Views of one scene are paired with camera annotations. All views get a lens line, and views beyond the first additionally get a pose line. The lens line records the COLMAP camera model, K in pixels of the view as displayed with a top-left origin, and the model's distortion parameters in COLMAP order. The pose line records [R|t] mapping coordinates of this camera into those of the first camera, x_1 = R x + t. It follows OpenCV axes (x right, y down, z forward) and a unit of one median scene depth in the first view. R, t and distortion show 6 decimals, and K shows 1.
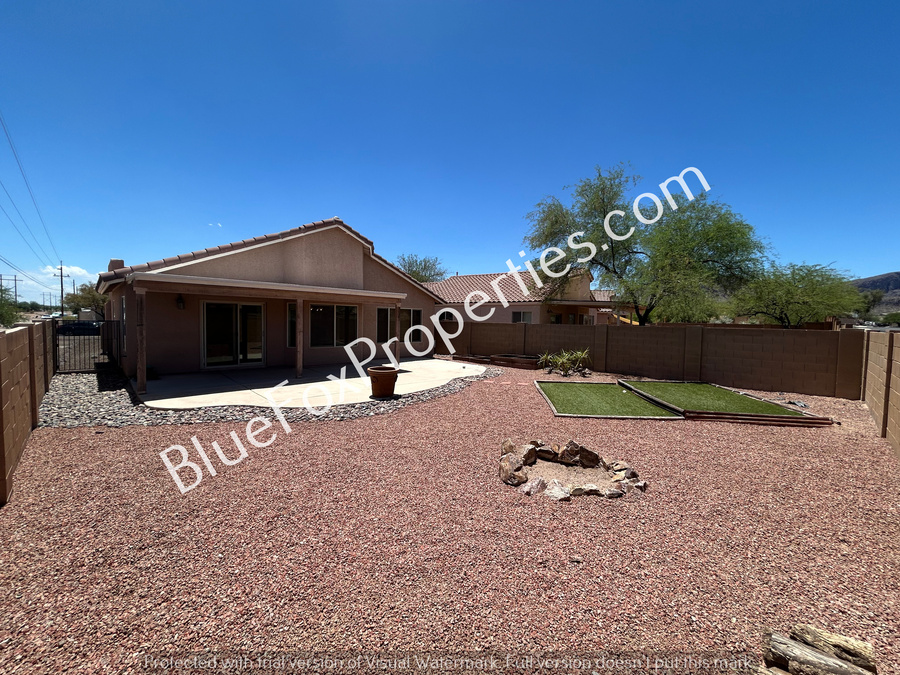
lens RADIAL K [[367.0, 0, 450.0], [0, 367.0, 337.5], [0, 0, 1]] dist [-0.003040, -0.000592]
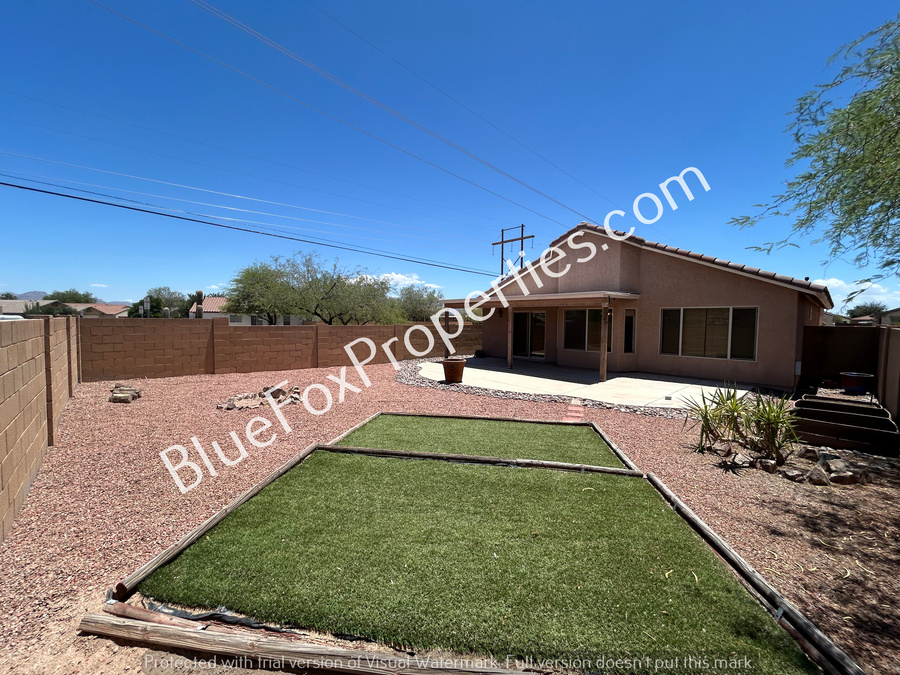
lens RADIAL K [[367.0, 0, 450.0], [0, 367.0, 337.5], [0, 0, 1]] dist [-0.003040, -0.000592]
pose [[-0.013360, 0.024239, -0.999617, 0.828256], [-0.054136, 0.998222, 0.024929, -0.020400], [0.998444, 0.054448, -0.012024, 0.777204]]
